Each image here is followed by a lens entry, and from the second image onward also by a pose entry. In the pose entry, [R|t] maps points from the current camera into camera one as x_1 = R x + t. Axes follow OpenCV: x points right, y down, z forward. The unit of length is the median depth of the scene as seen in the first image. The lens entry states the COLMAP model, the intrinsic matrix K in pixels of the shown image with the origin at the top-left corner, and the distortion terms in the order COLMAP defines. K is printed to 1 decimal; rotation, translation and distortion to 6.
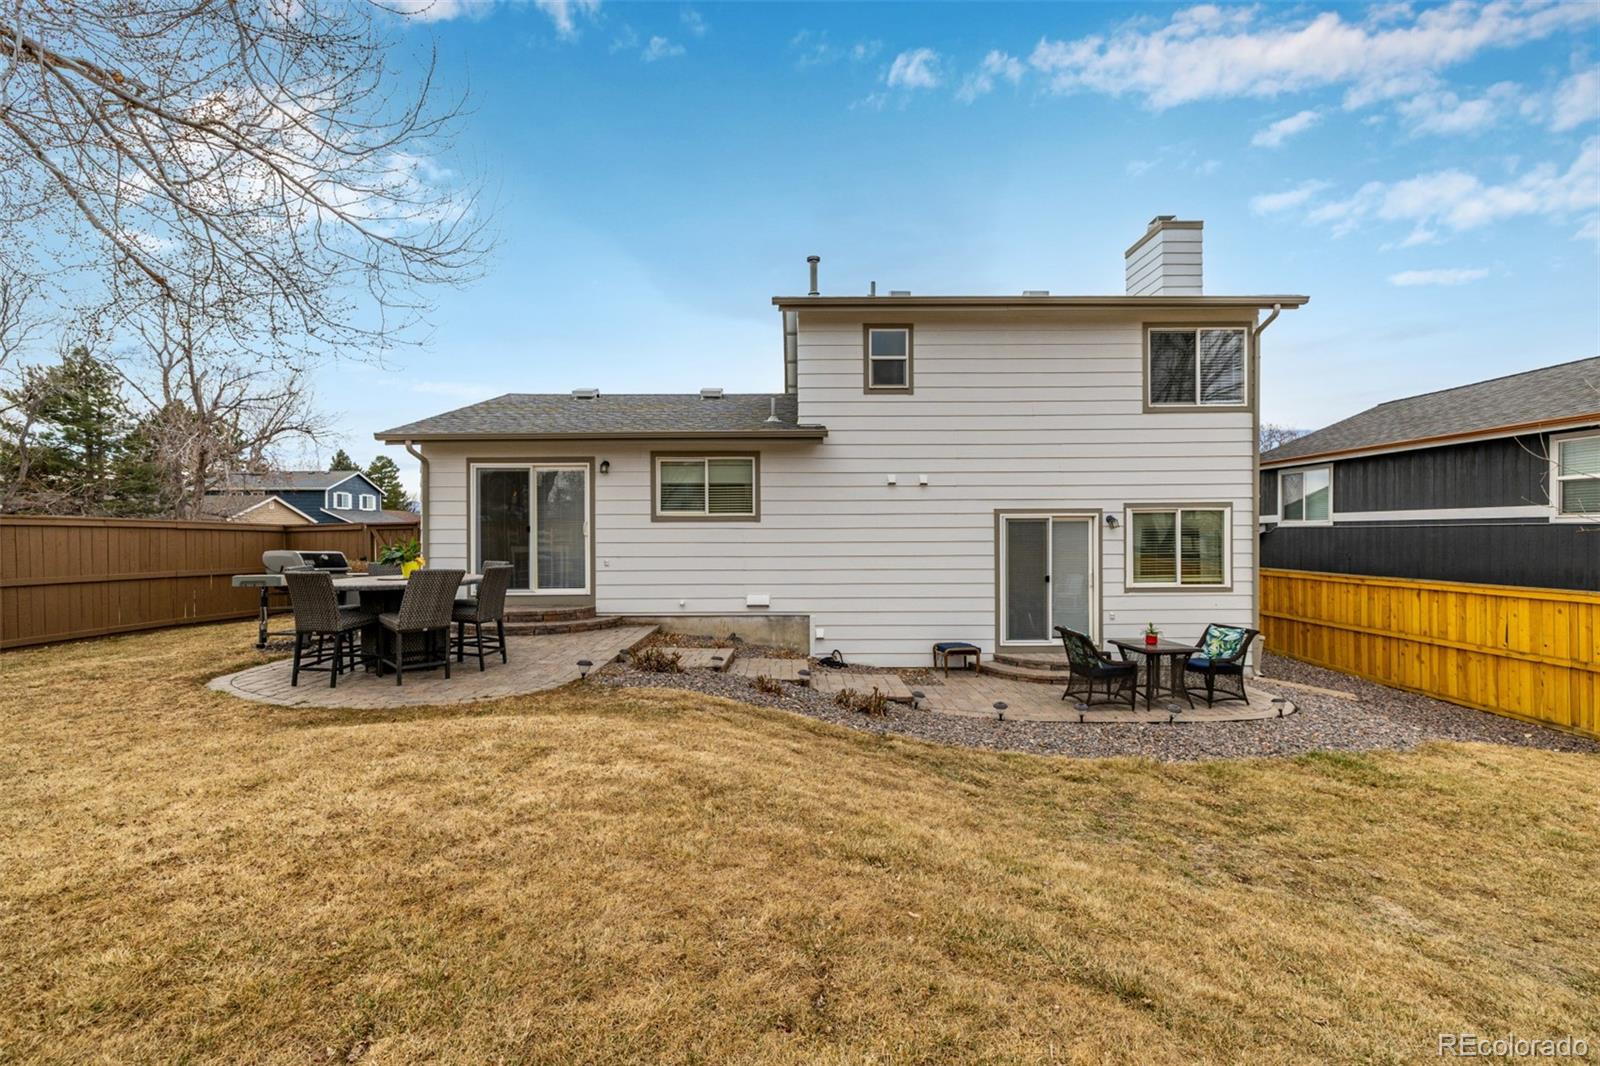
lens RADIAL K [[670.9, 0, 796.6], [0, 670.9, 533.7], [0, 0, 1]] dist [0.001045, 0.000582]
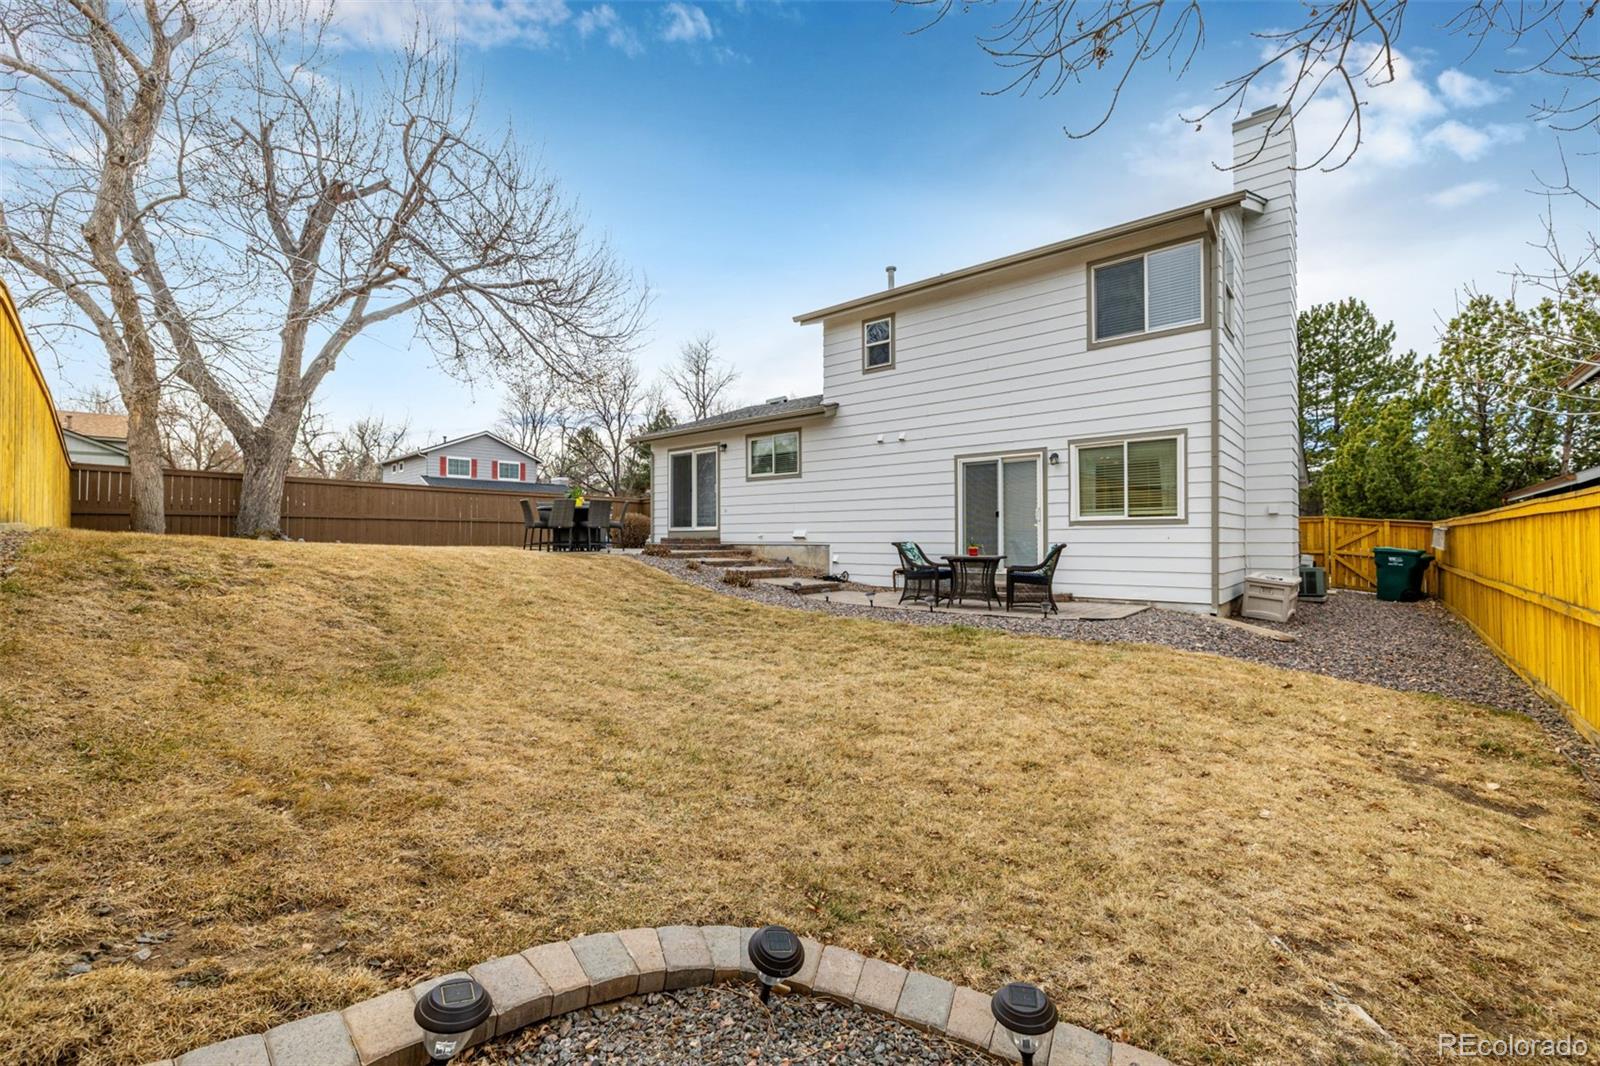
lens RADIAL K [[670.9, 0, 802.5], [0, 670.9, 534.8], [0, 0, 1]] dist [0.001045, 0.000582]
pose [[0.761458, -0.001176, -0.648213, 0.849876], [-0.000014, 0.999998, -0.001830, 0.103489], [0.648214, 0.001403, 0.761457, -0.061276]]
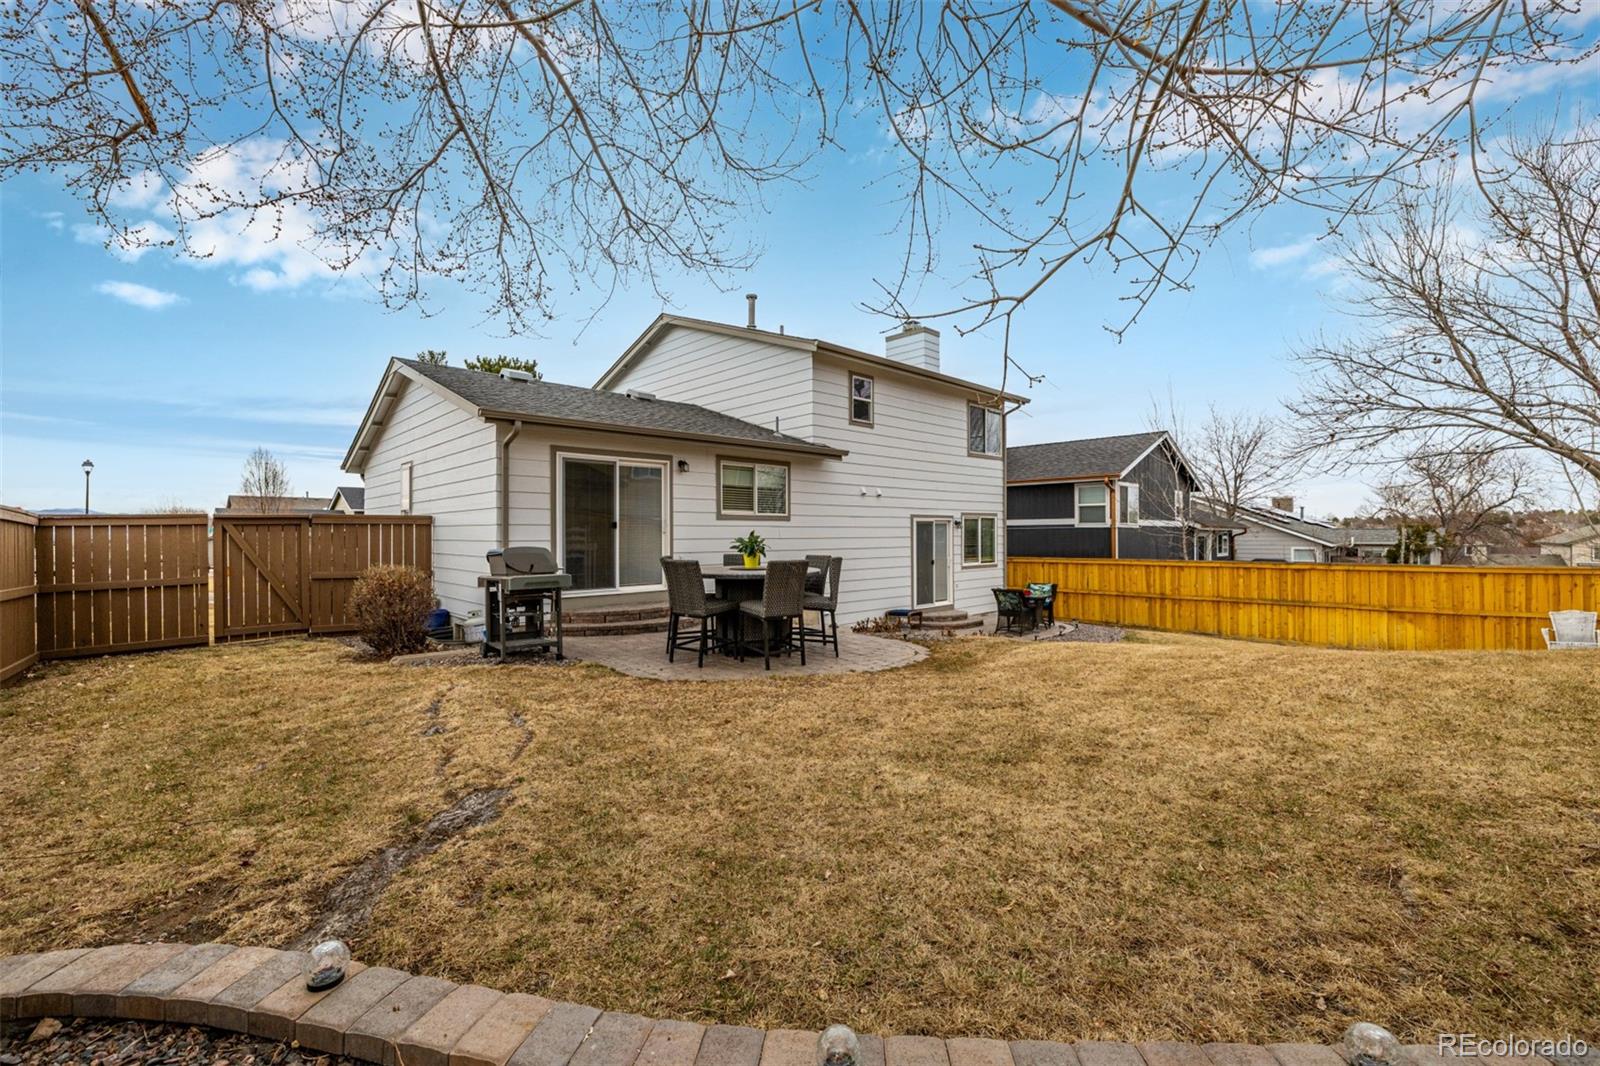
lens RADIAL K [[670.9, 0, 809.6], [0, 670.9, 532.2], [0, 0, 1]] dist [0.001045, 0.000582]
pose [[0.721296, 0.003358, 0.692619, -0.856480], [0.002640, 0.999968, -0.007597, 0.011036], [-0.692622, 0.007308, 0.721264, 0.114031]]
